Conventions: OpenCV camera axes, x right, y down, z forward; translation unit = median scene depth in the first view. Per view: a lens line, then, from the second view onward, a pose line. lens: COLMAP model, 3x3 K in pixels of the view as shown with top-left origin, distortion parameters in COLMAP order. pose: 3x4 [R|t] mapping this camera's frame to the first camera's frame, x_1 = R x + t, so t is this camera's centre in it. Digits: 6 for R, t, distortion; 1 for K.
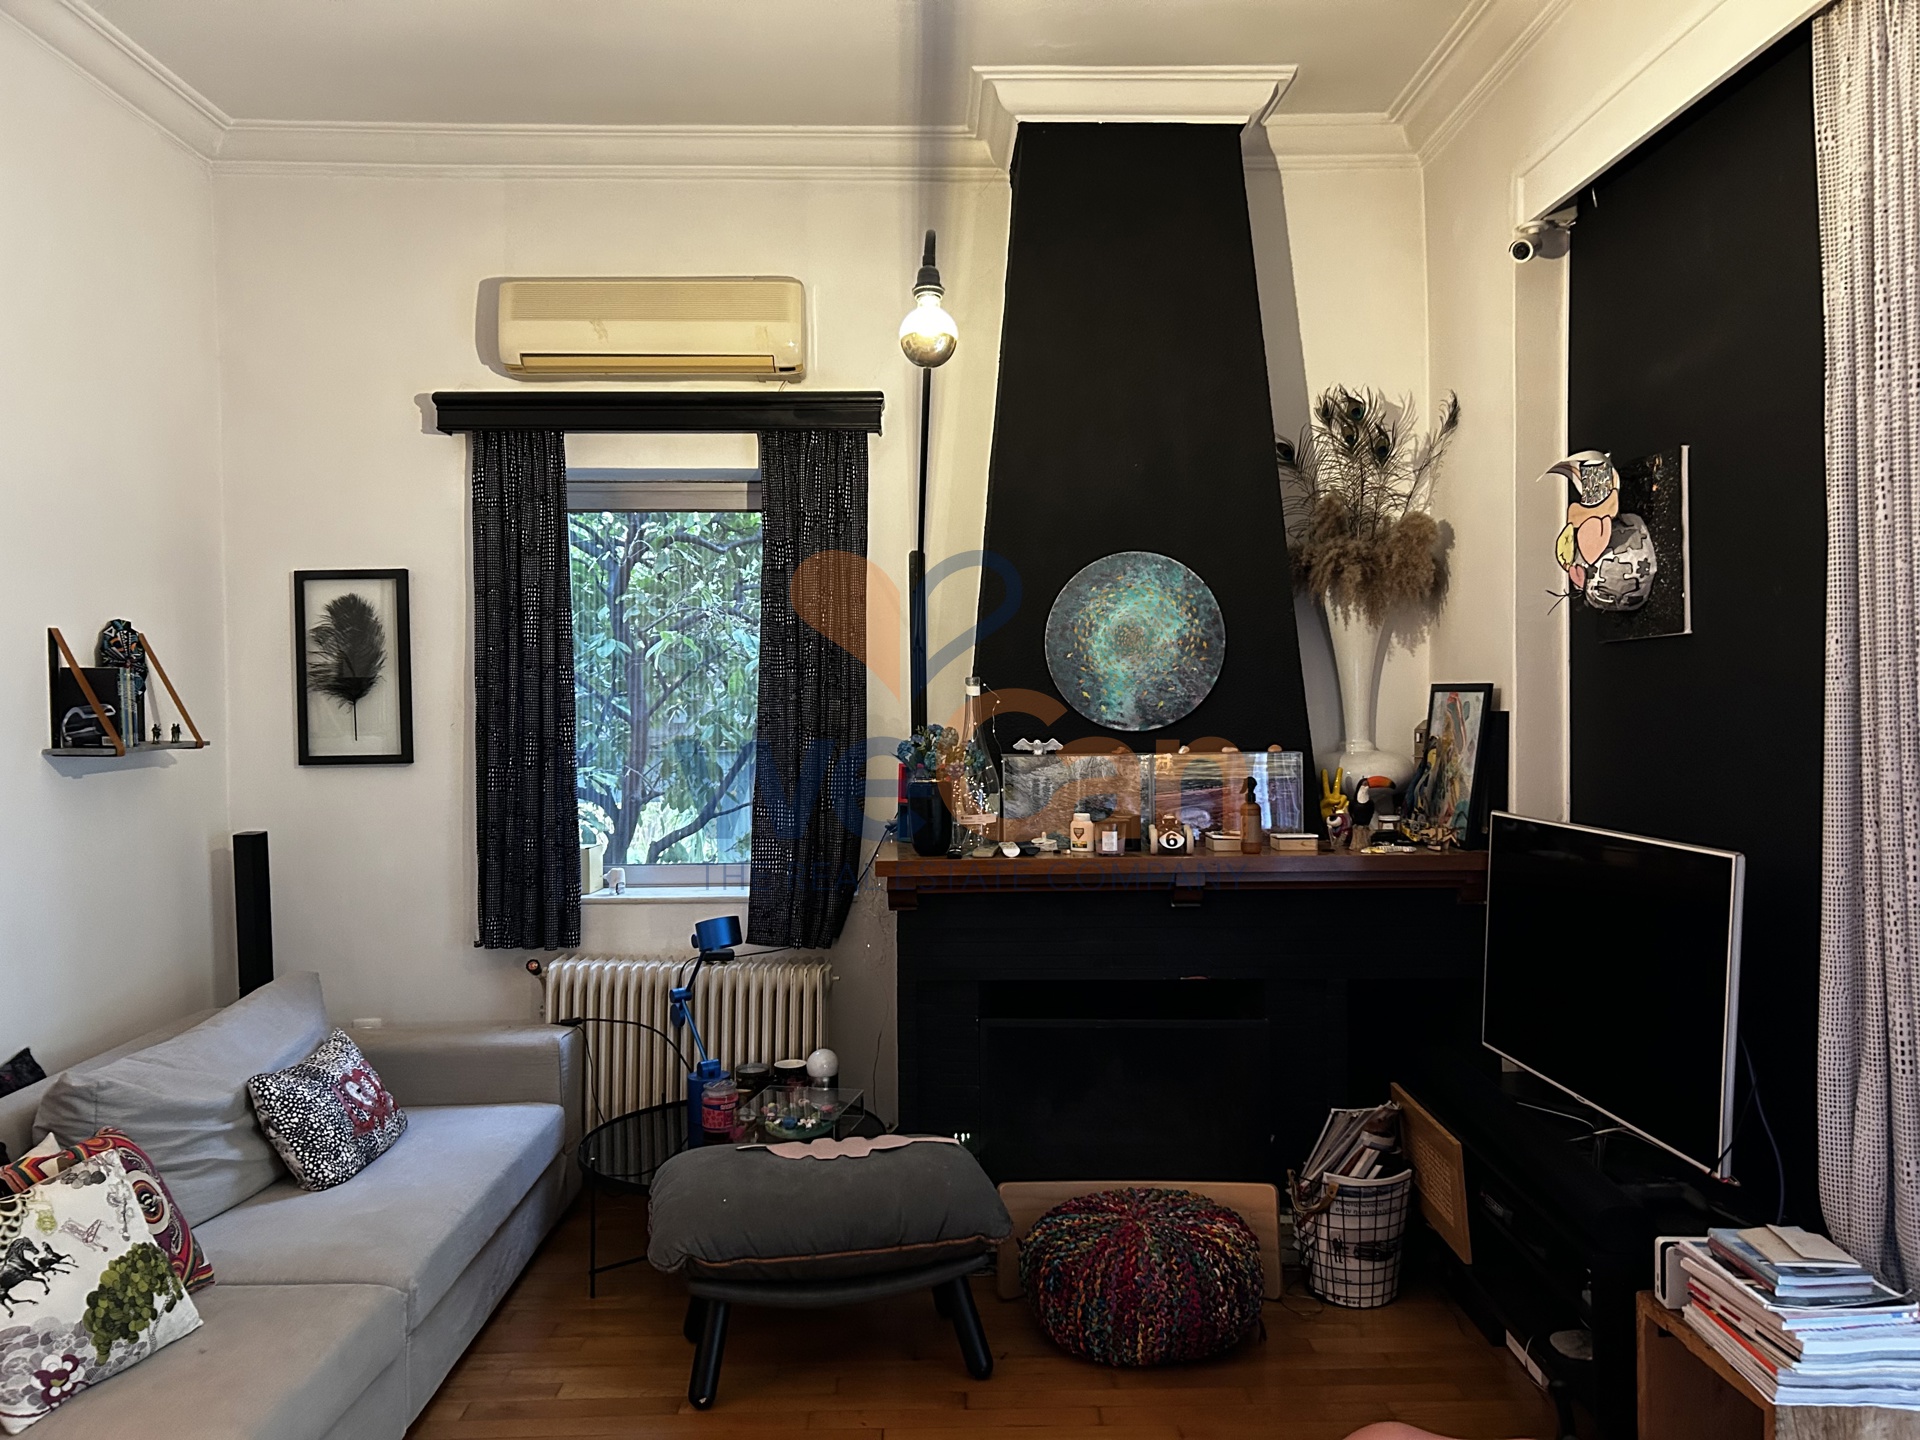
lens RADIAL K [[1444.4, 0, 956.7], [0, 1444.4, 733.5], [0, 0, 1]] dist [0.055586, -0.067683]
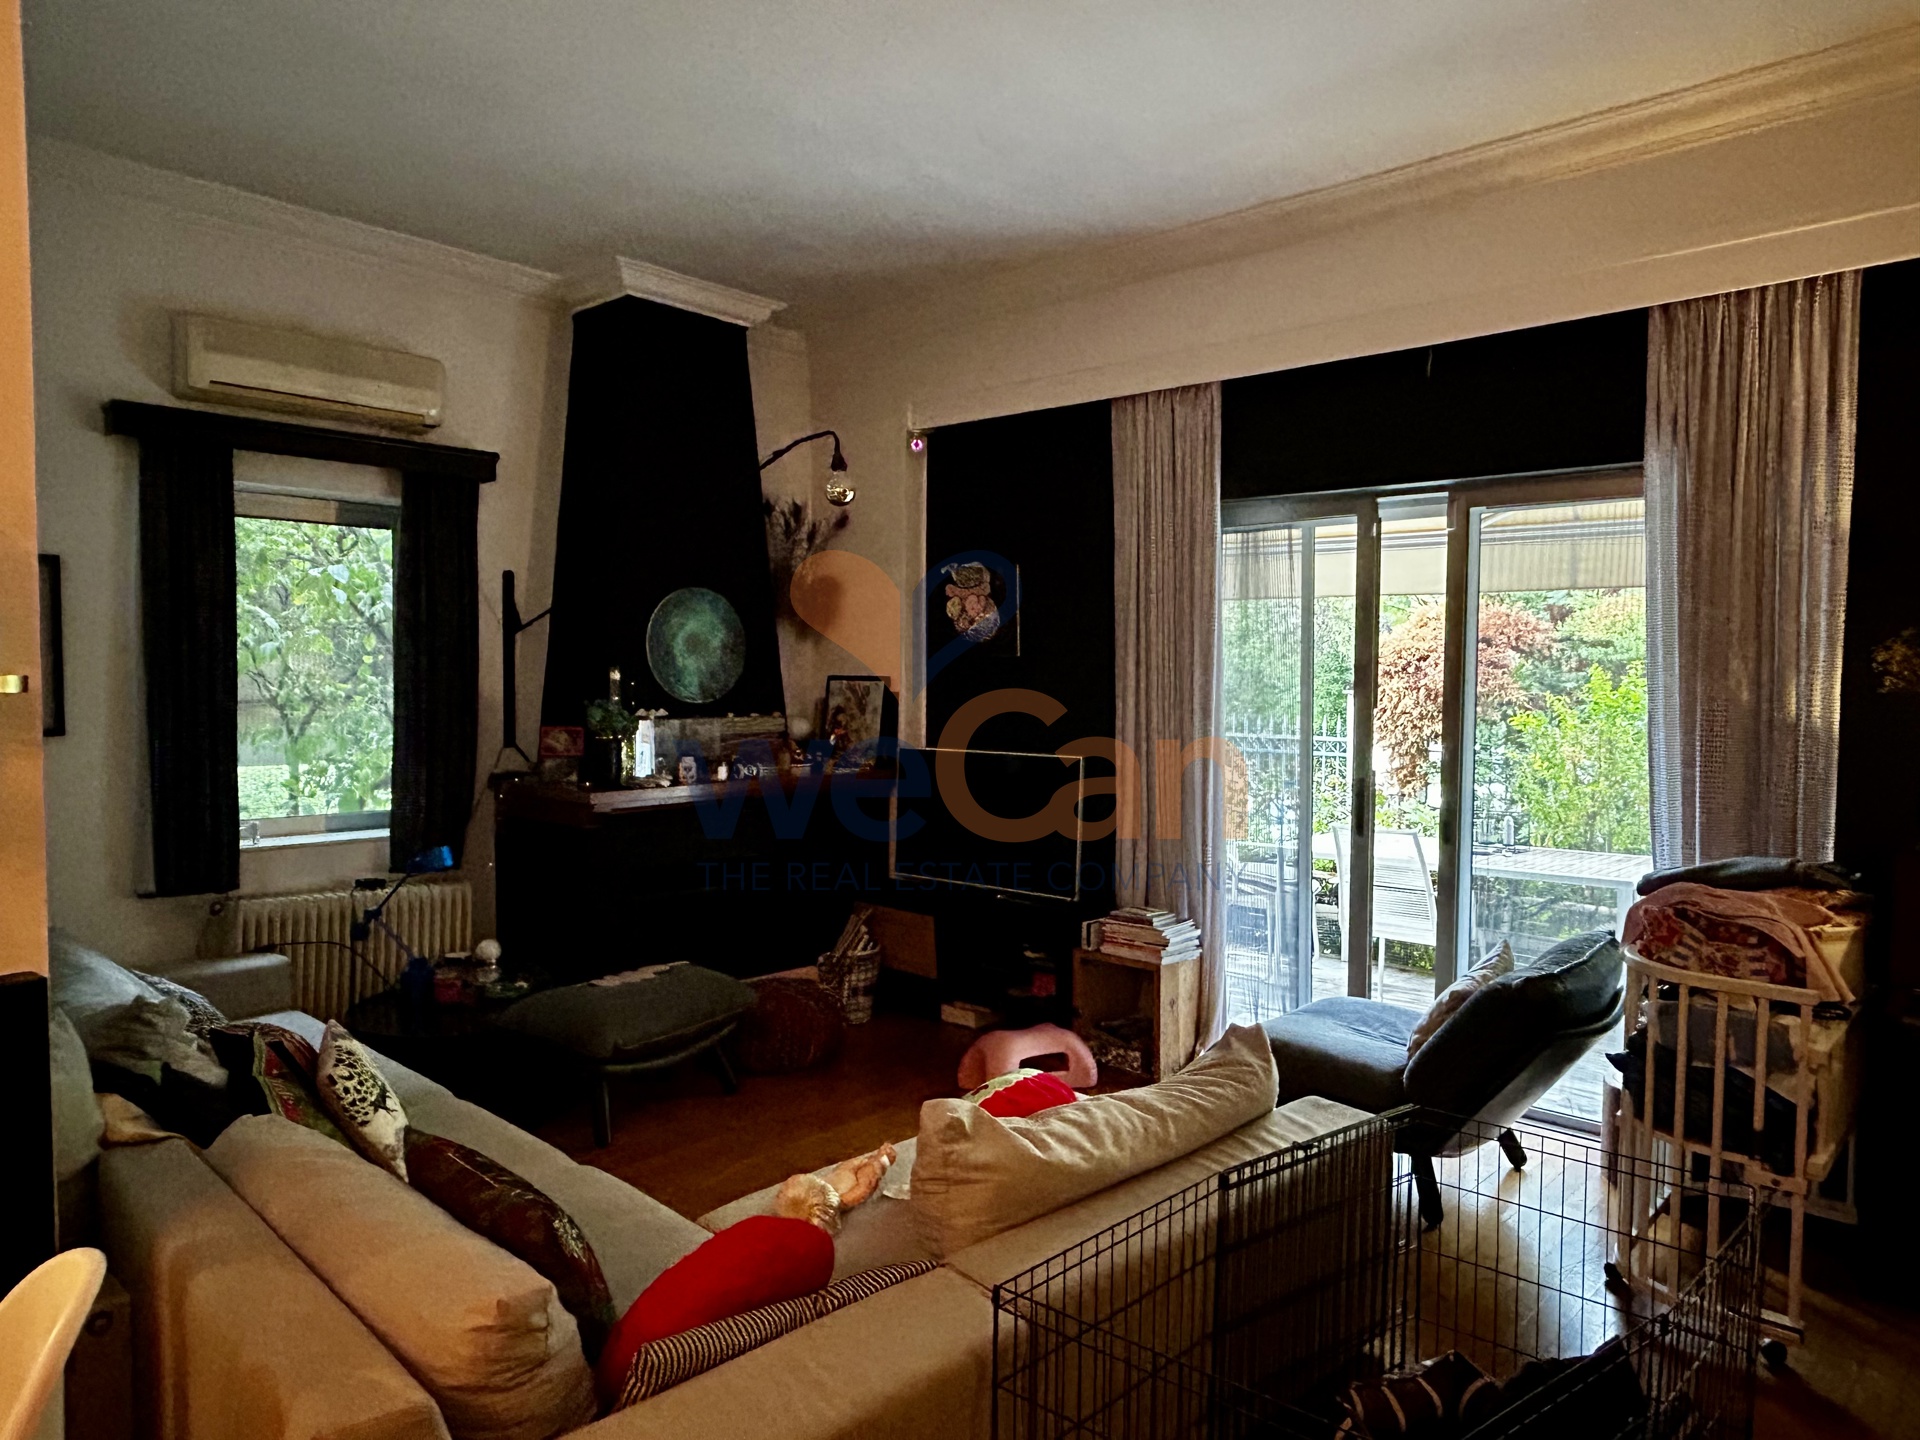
lens RADIAL K [[1232.0, 0, 964.8], [0, 1232.0, 728.2], [0, 0, 1]] dist [0.007073, -0.016944]
pose [[0.689496, -0.017410, 0.724080, -0.641442], [0.005503, 0.999808, 0.018799, 0.001311], [-0.724269, -0.008978, 0.689460, -0.121944]]
